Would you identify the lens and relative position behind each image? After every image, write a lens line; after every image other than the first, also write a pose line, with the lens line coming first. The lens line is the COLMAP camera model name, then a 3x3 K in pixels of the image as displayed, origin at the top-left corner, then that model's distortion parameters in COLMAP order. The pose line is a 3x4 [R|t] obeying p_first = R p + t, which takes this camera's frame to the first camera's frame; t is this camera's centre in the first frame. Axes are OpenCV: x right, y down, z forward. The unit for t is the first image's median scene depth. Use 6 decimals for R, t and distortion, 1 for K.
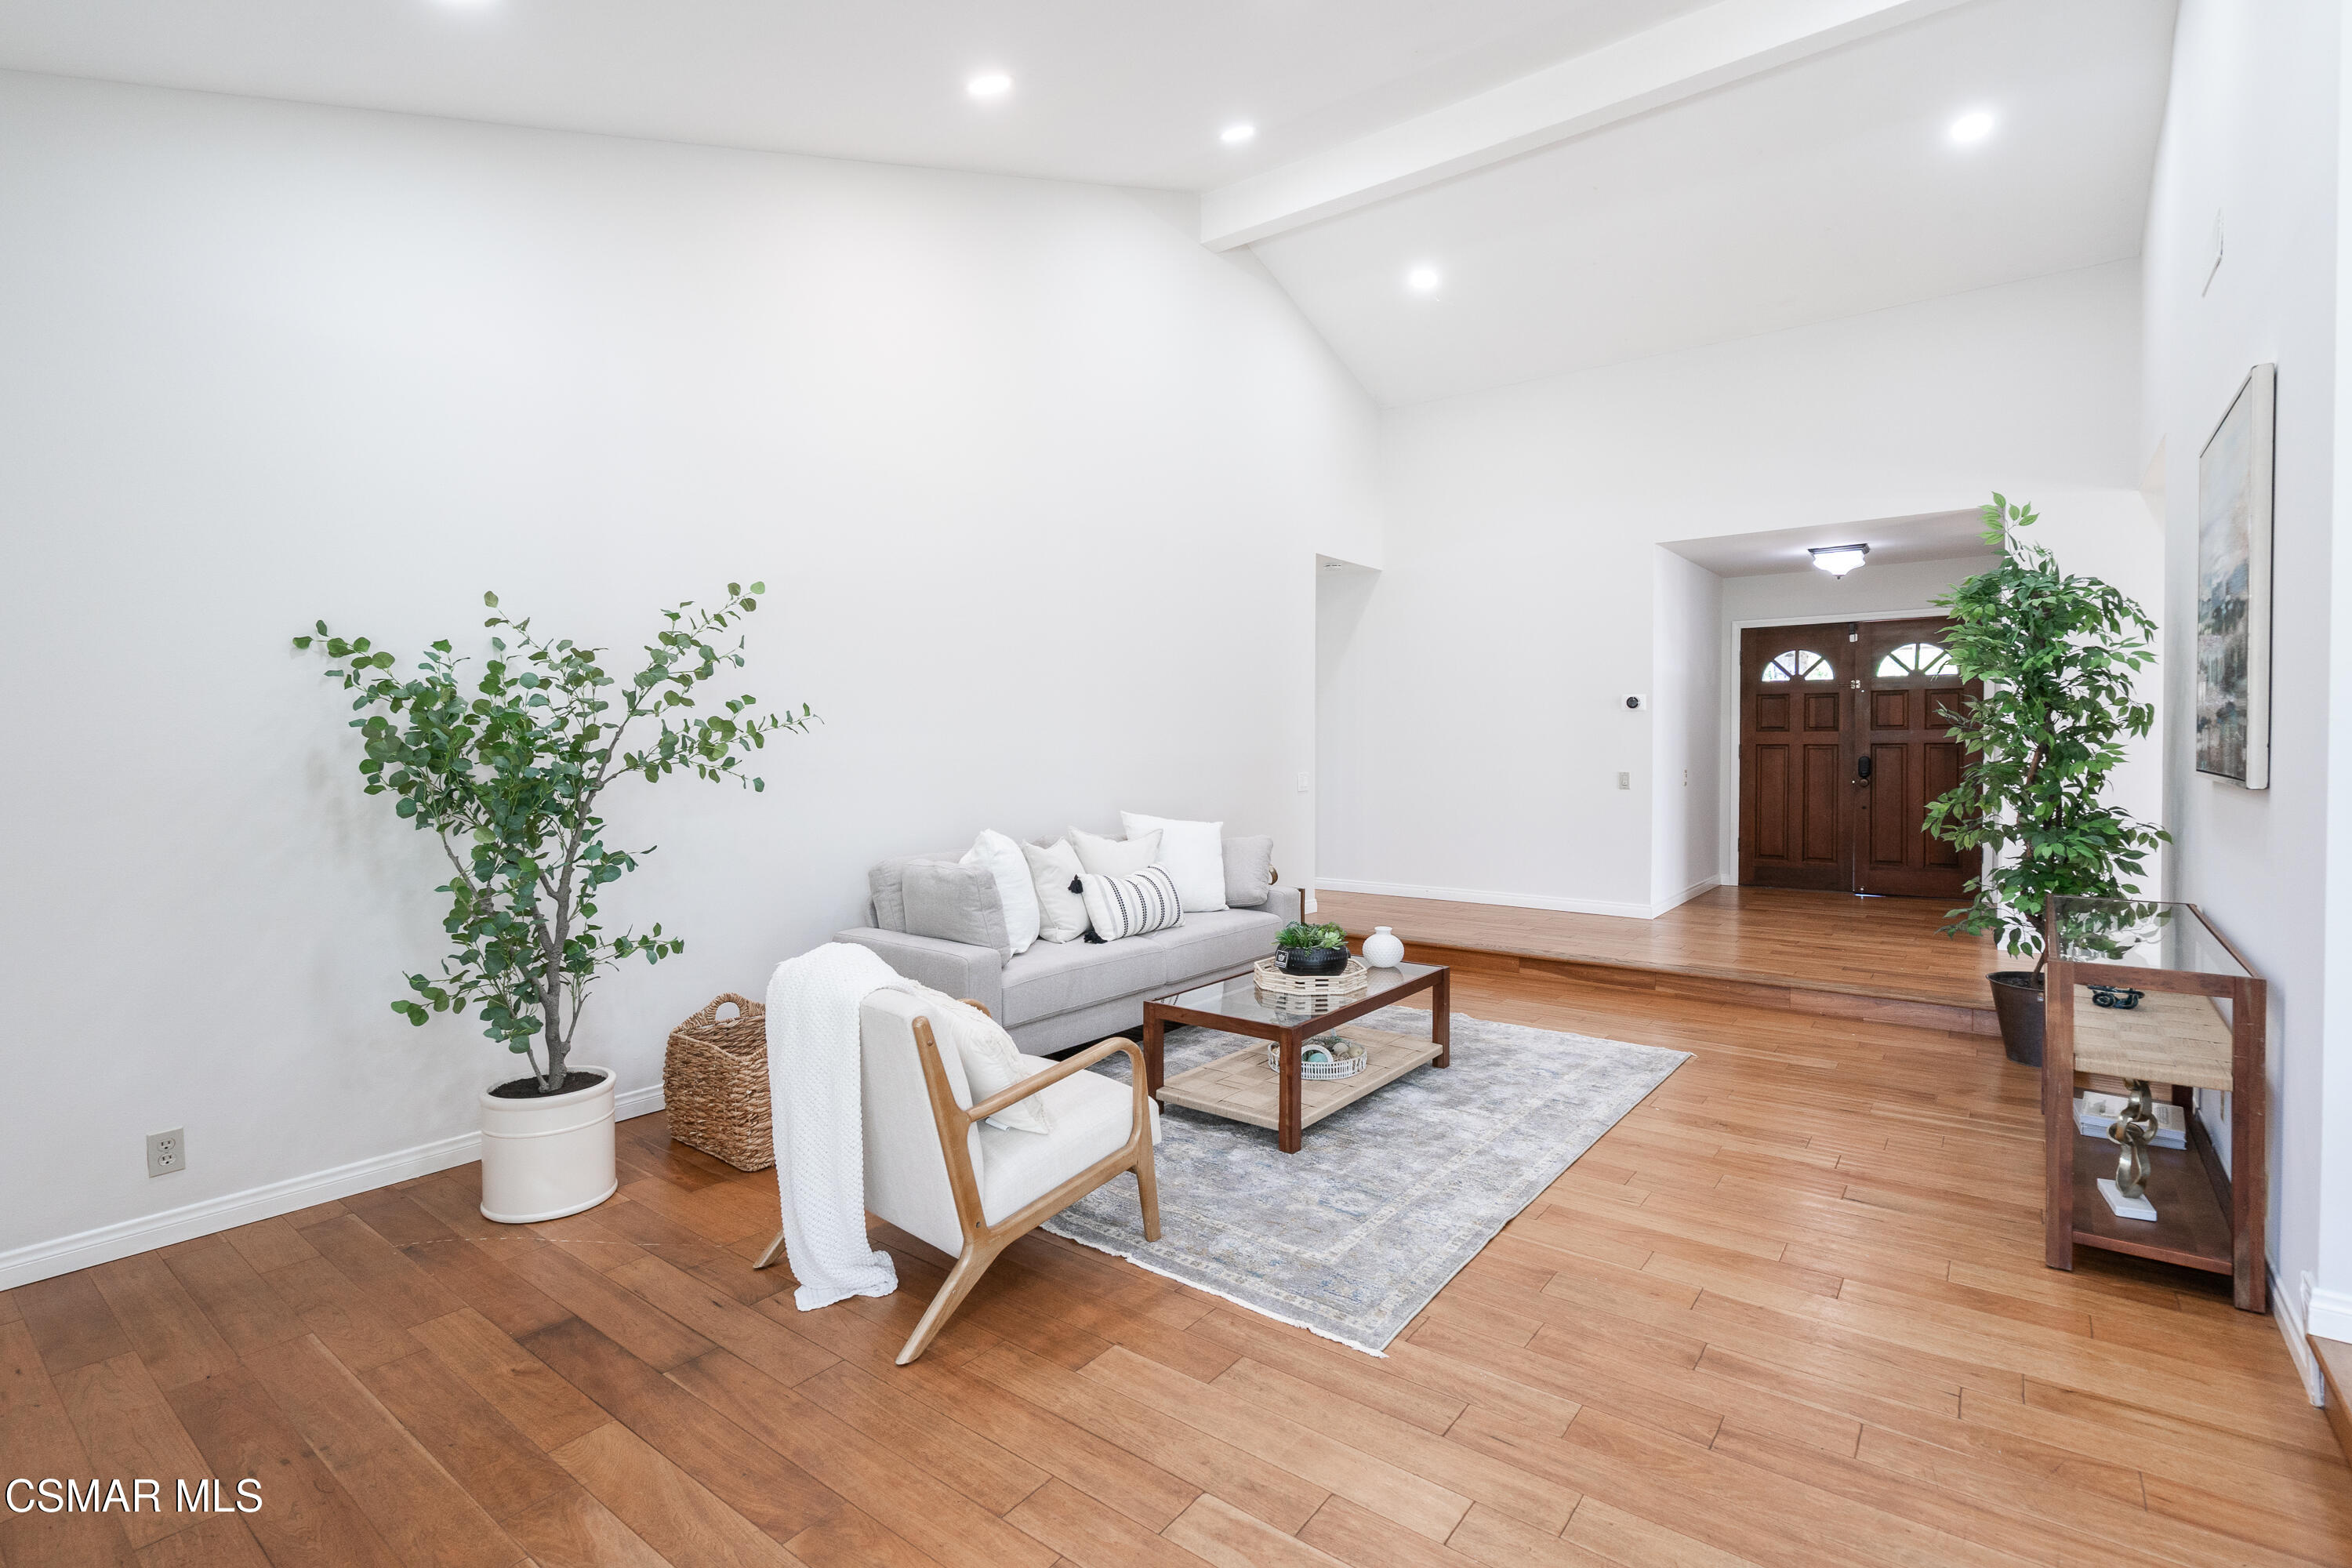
lens RADIAL K [[1071.4, 0, 1217.6], [0, 1071.4, 764.2], [0, 0, 1]] dist [-0.001814, 0.000513]
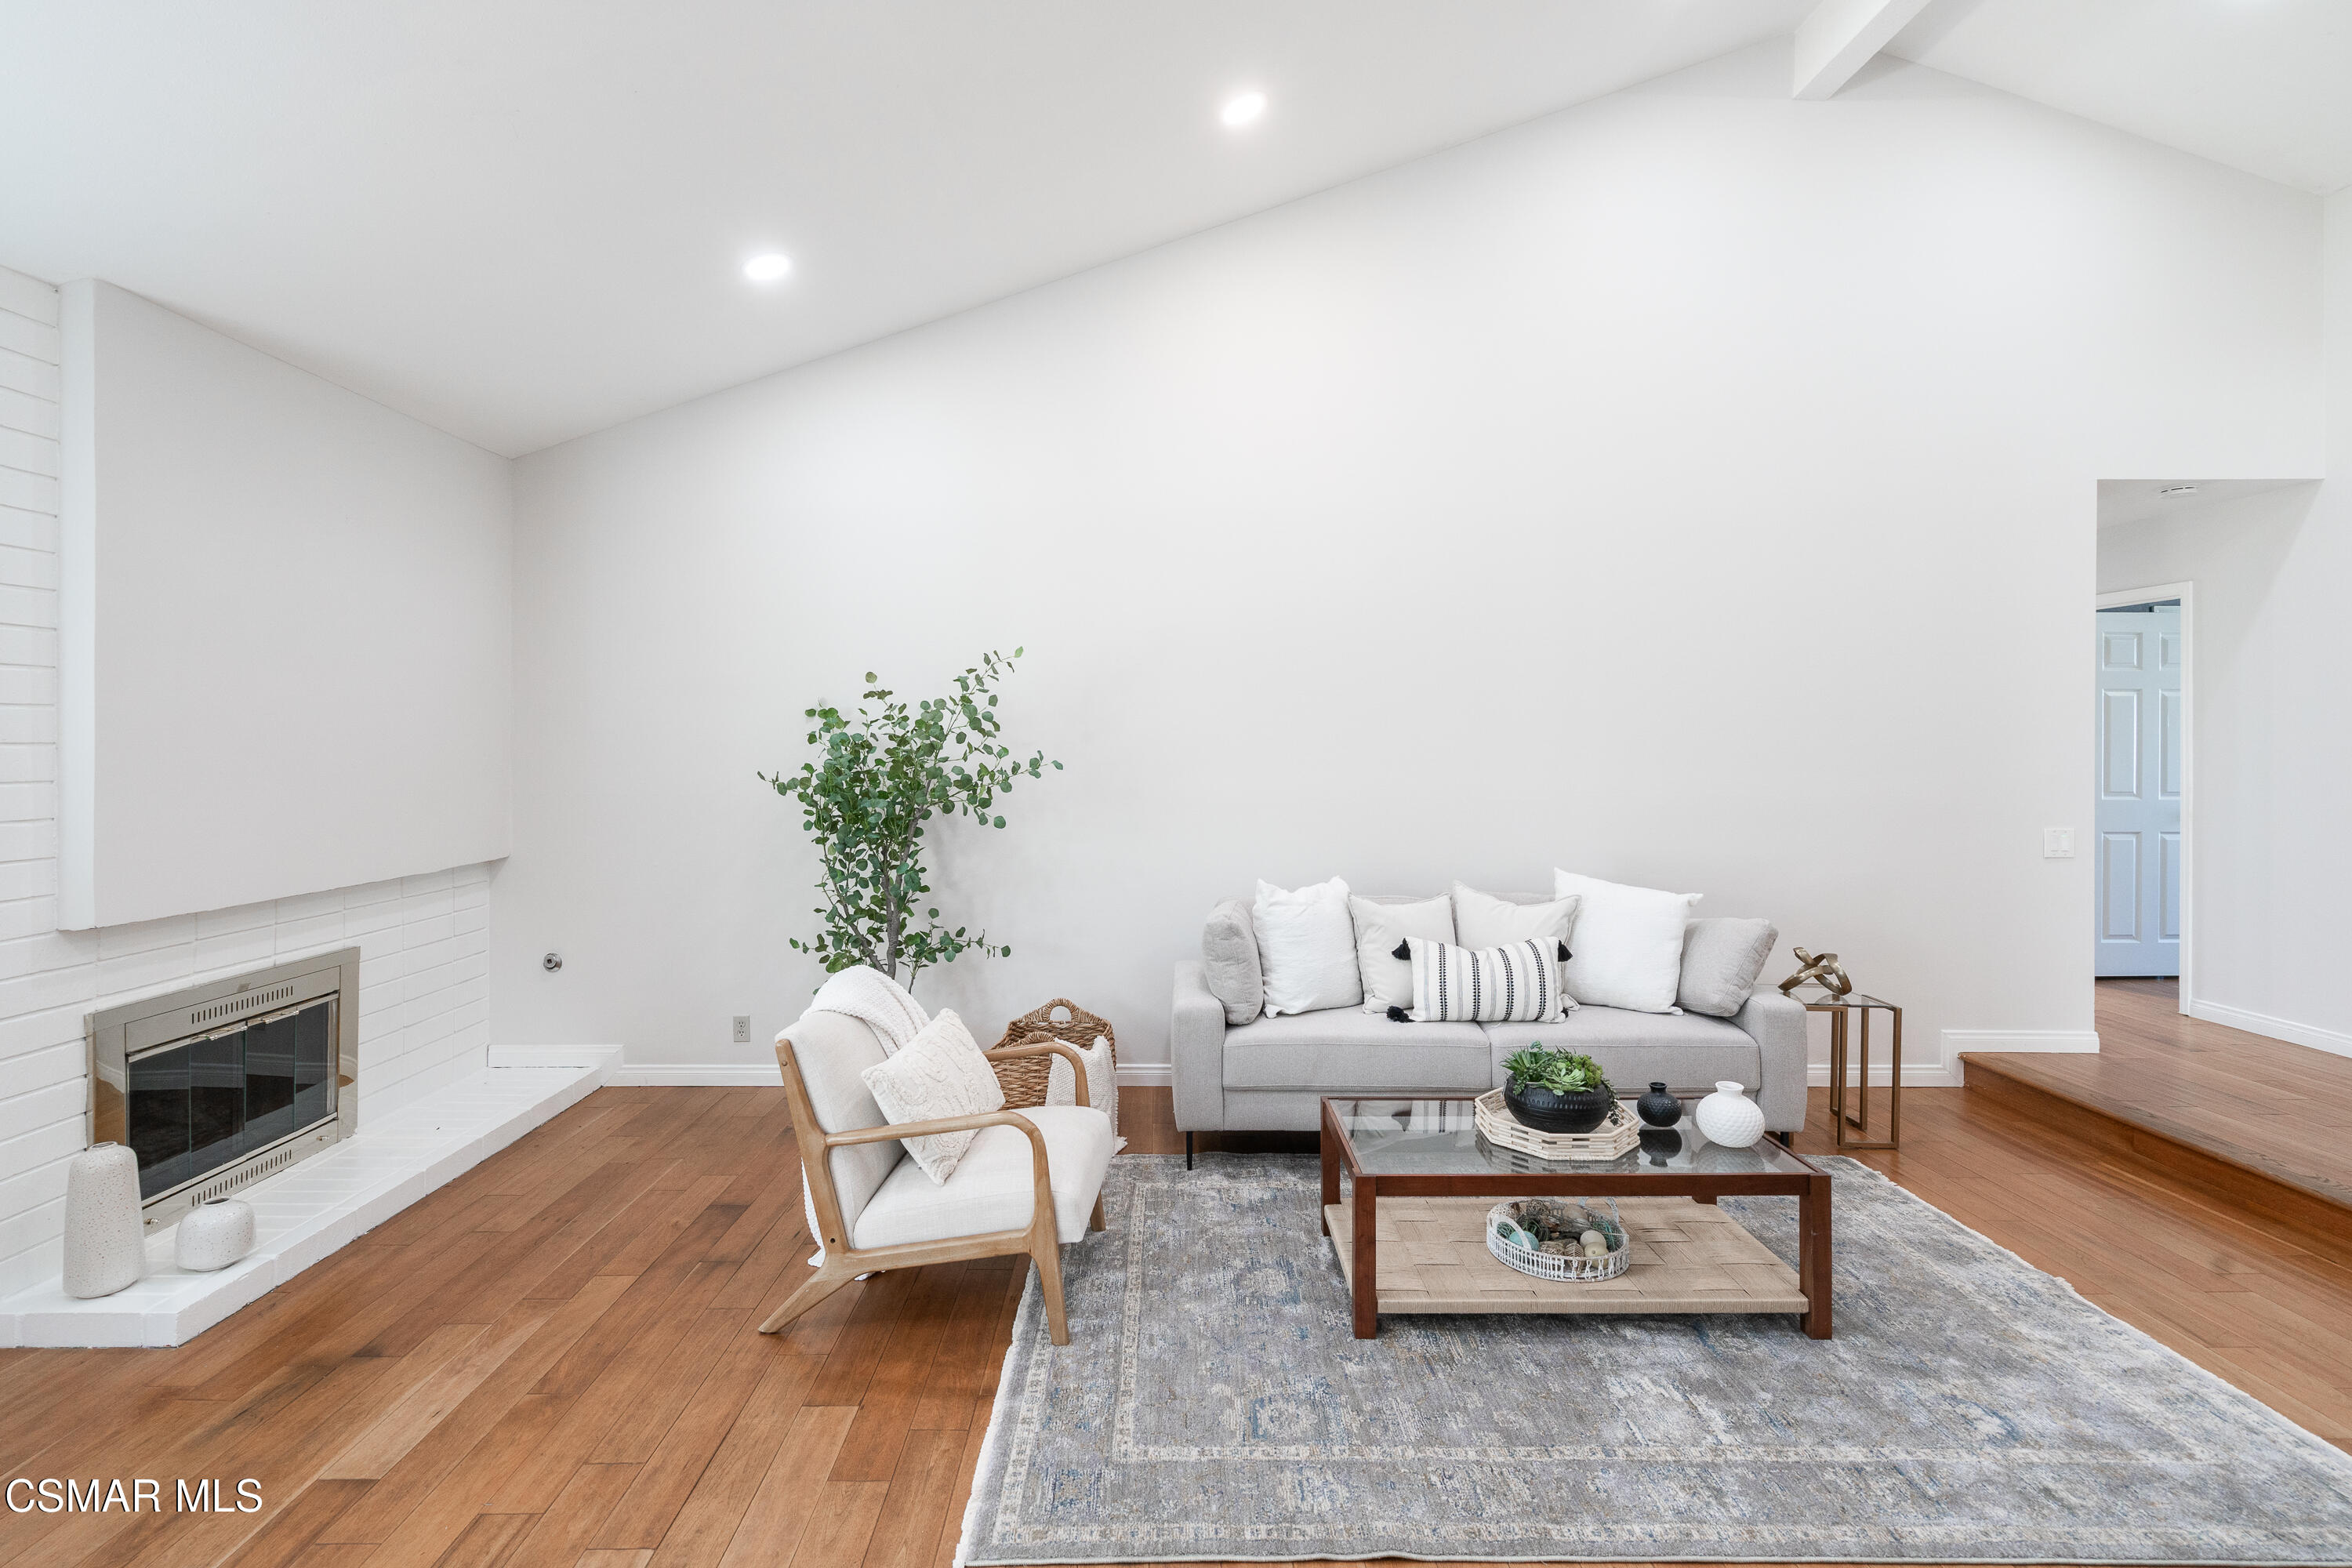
lens RADIAL K [[1071.4, 0, 1060.7], [0, 1071.4, 756.4], [0, 0, 1]] dist [-0.001814, 0.000513]
pose [[0.604177, 0.008083, -0.796809, 0.469736], [-0.019331, 0.999803, -0.004515, -0.042198], [0.796616, 0.018131, 0.604214, 0.300087]]
